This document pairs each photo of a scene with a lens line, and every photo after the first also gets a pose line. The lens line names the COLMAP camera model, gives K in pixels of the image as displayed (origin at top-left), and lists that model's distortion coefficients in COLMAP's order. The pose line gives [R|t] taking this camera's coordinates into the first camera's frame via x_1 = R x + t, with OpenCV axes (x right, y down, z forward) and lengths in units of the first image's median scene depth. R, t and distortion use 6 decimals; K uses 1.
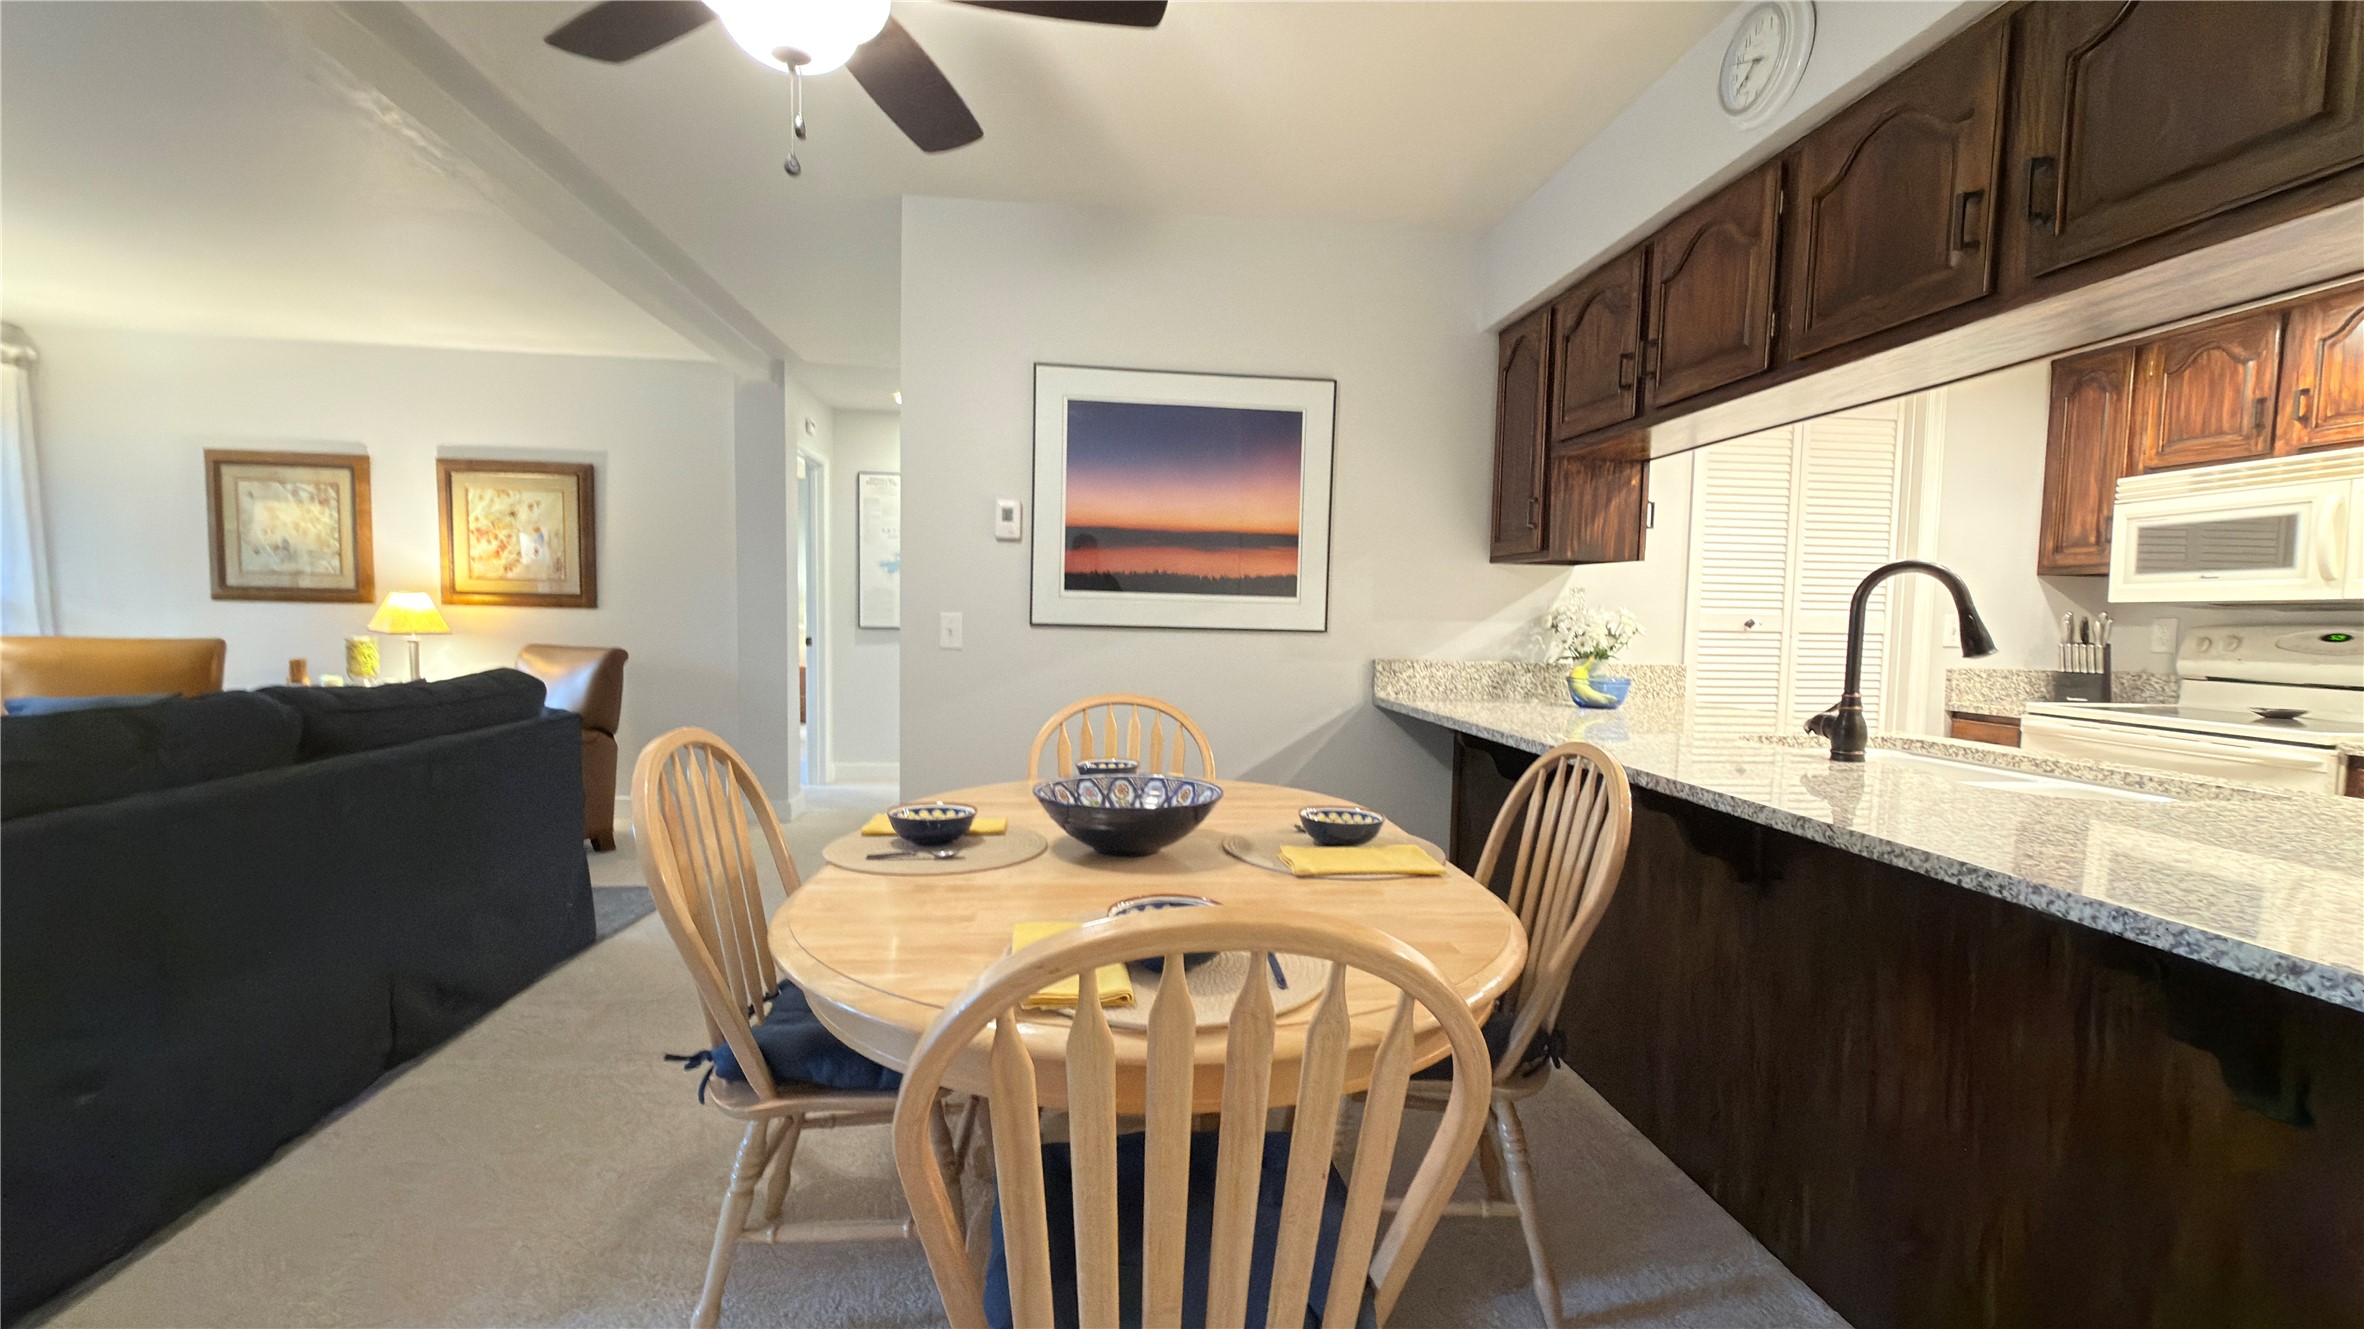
lens RADIAL K [[936.4, 0, 1184.8], [0, 936.4, 662.7], [0, 0, 1]] dist [0.003047, -0.000505]
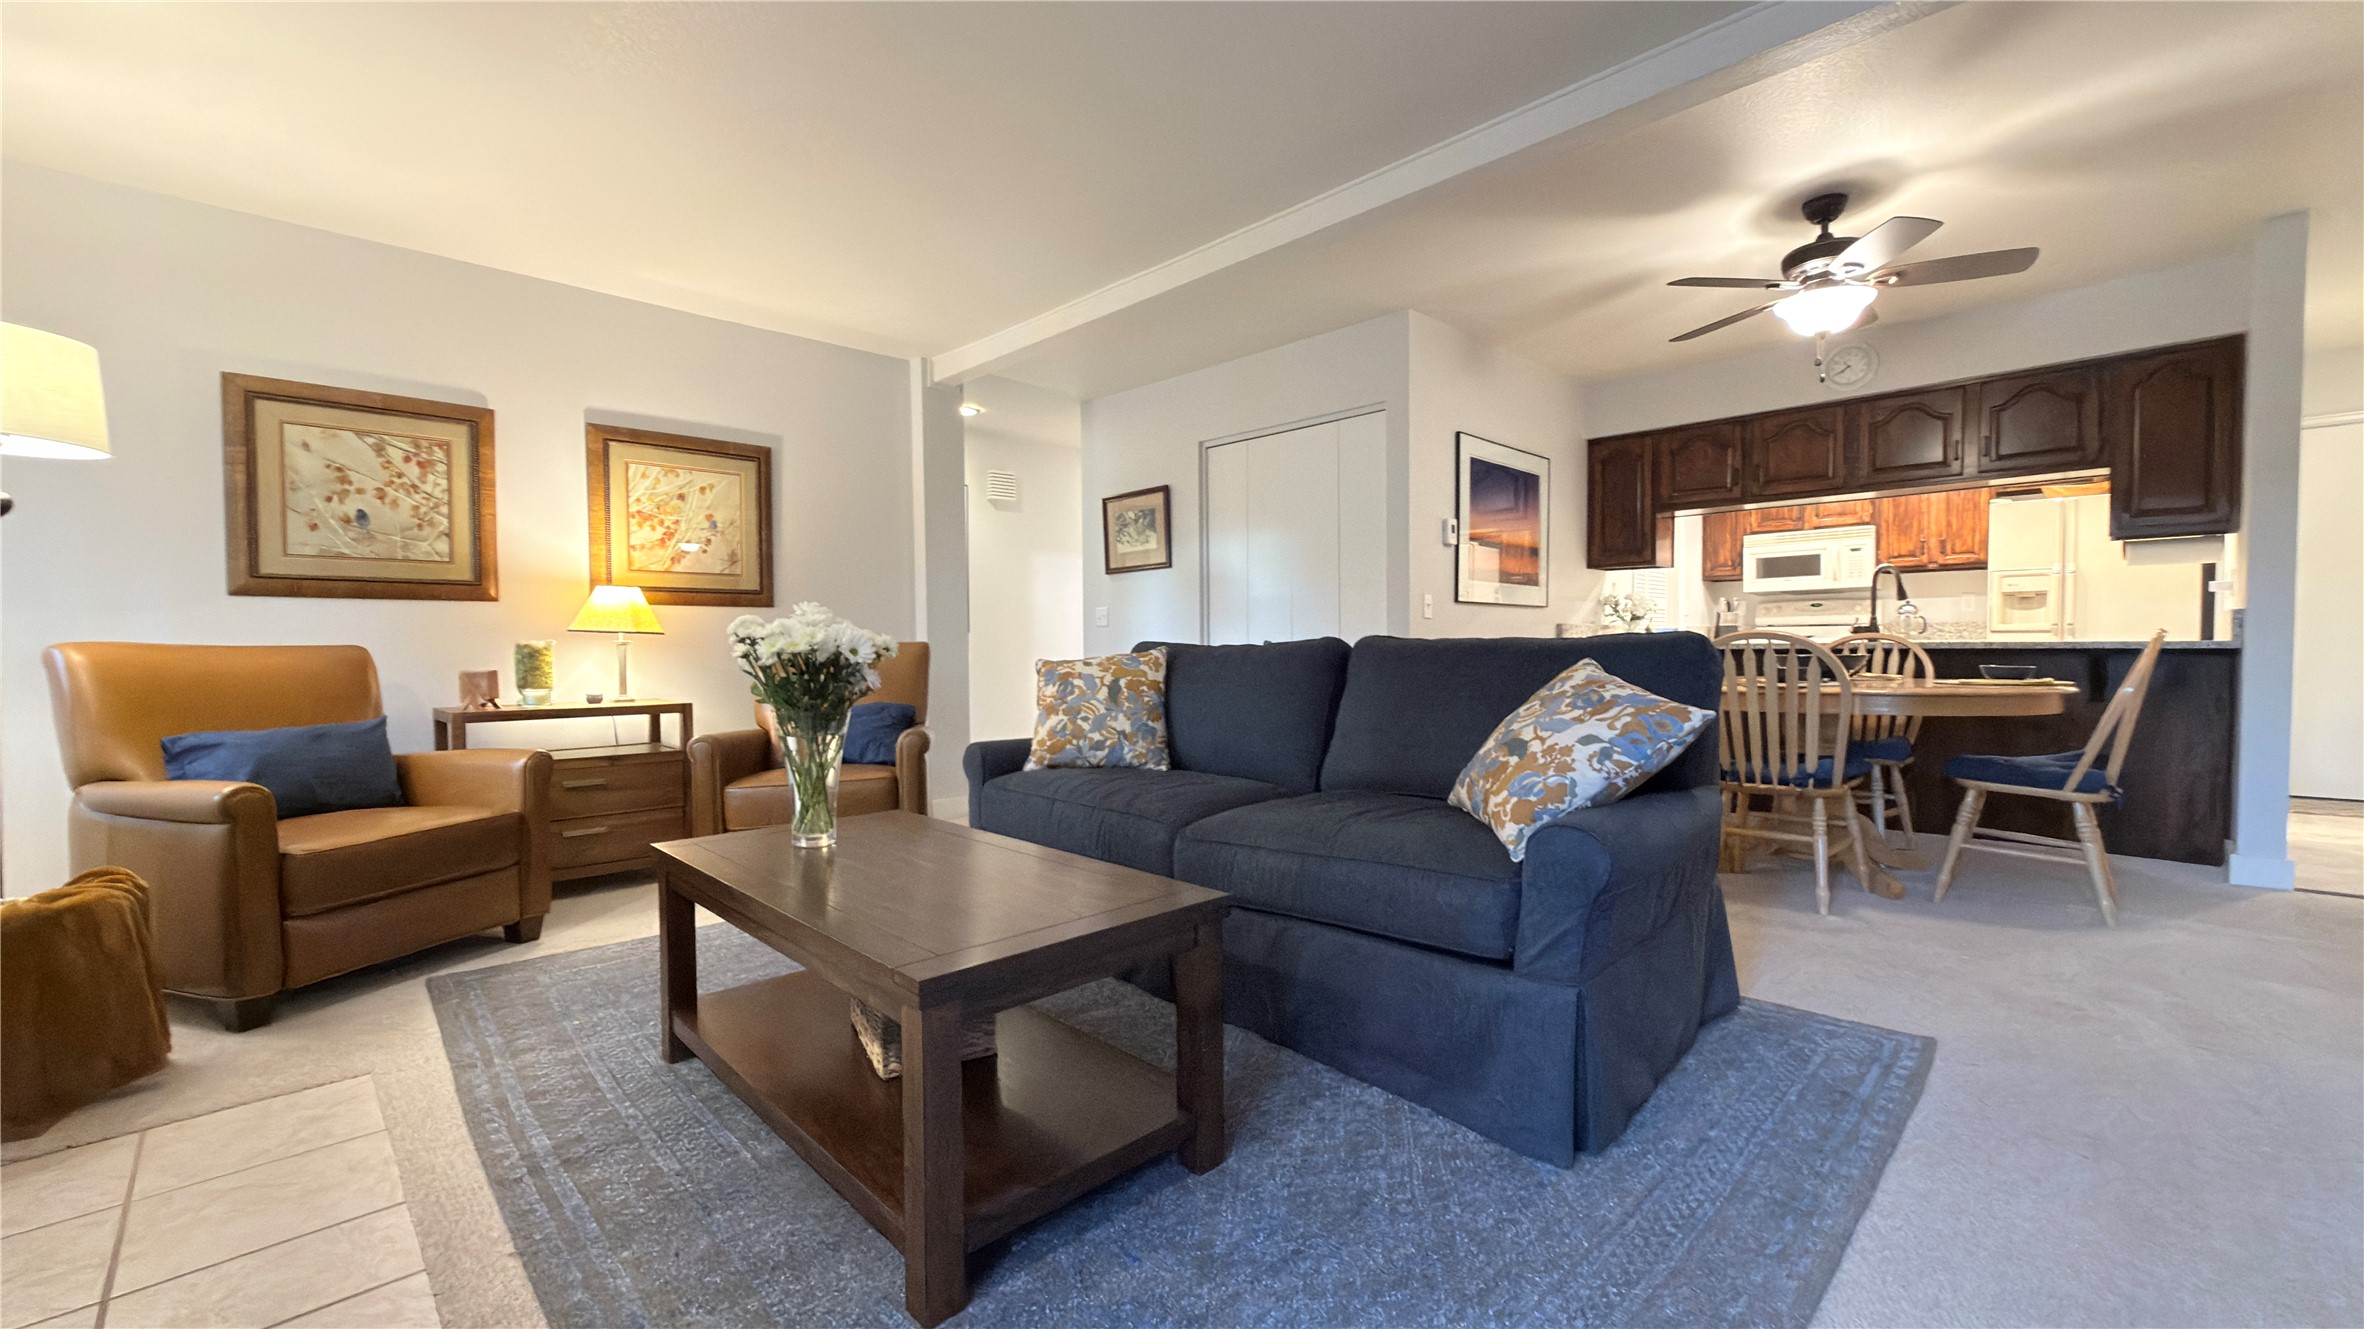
lens RADIAL K [[936.4, 0, 1188.4], [0, 936.4, 673.1], [0, 0, 1]] dist [0.003047, -0.000505]
pose [[0.789896, -0.047533, 0.611395, -0.906401], [0.058341, 0.998294, 0.002239, 0.028656], [-0.610459, 0.033901, 0.791322, 0.042110]]
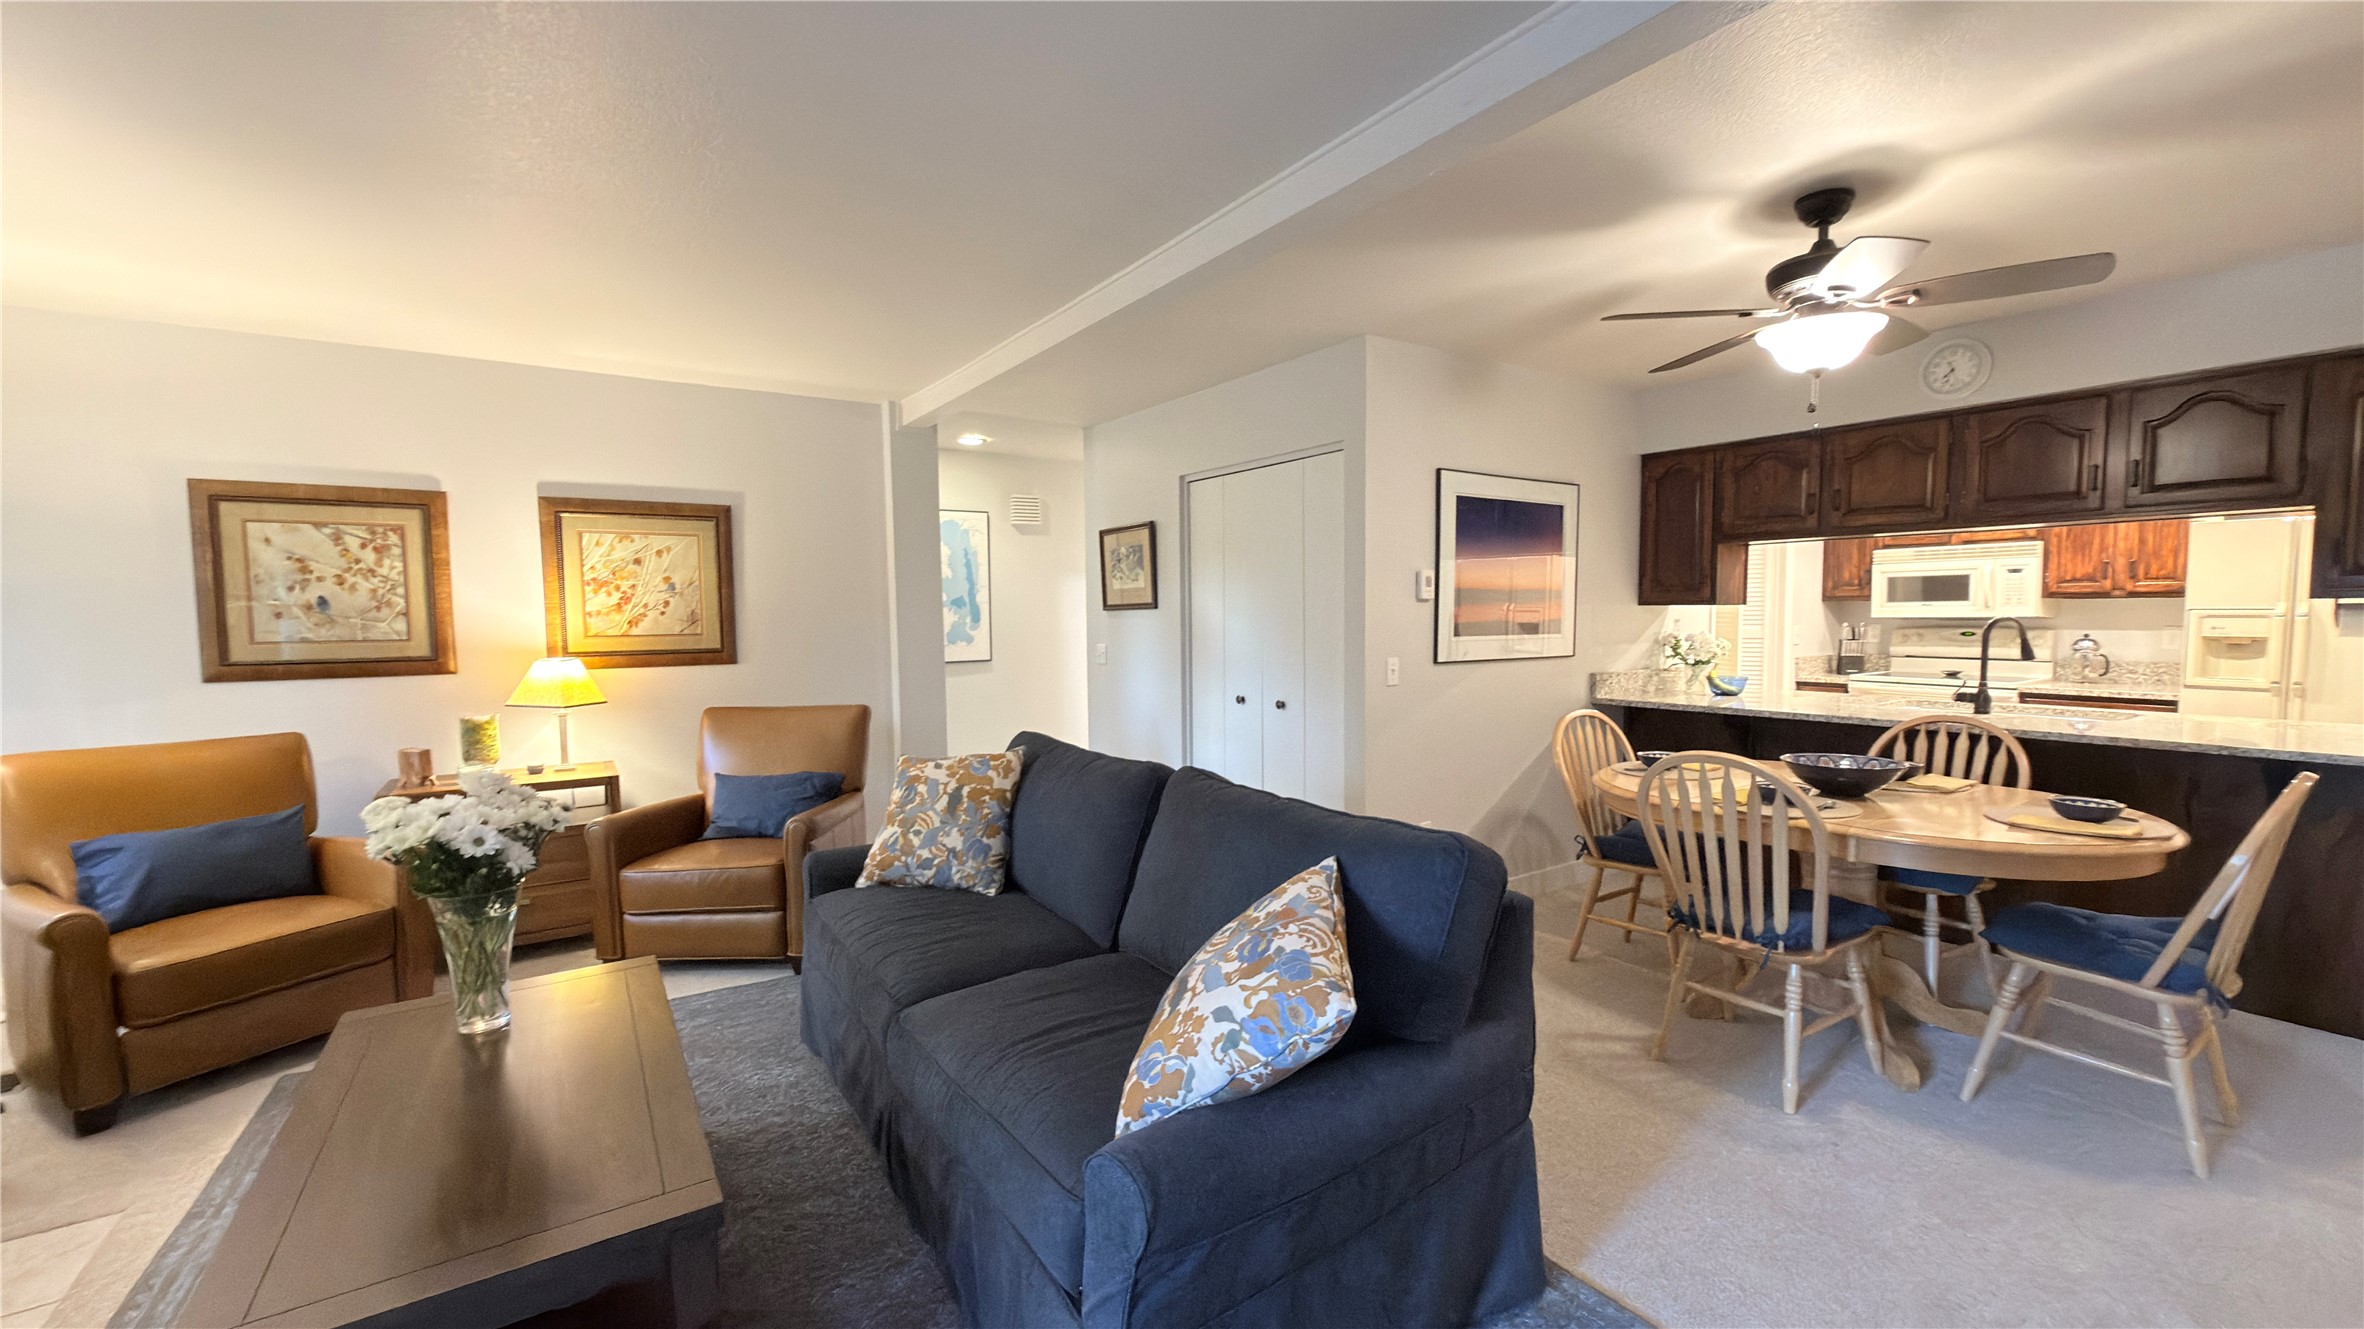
lens RADIAL K [[936.4, 0, 1190.3], [0, 936.4, 669.7], [0, 0, 1]] dist [0.003047, -0.000505]
pose [[0.888450, -0.060238, 0.455003, -0.680040], [0.054361, 0.998183, 0.026004, -0.053571], [-0.455742, 0.001631, 0.890110, -0.017463]]
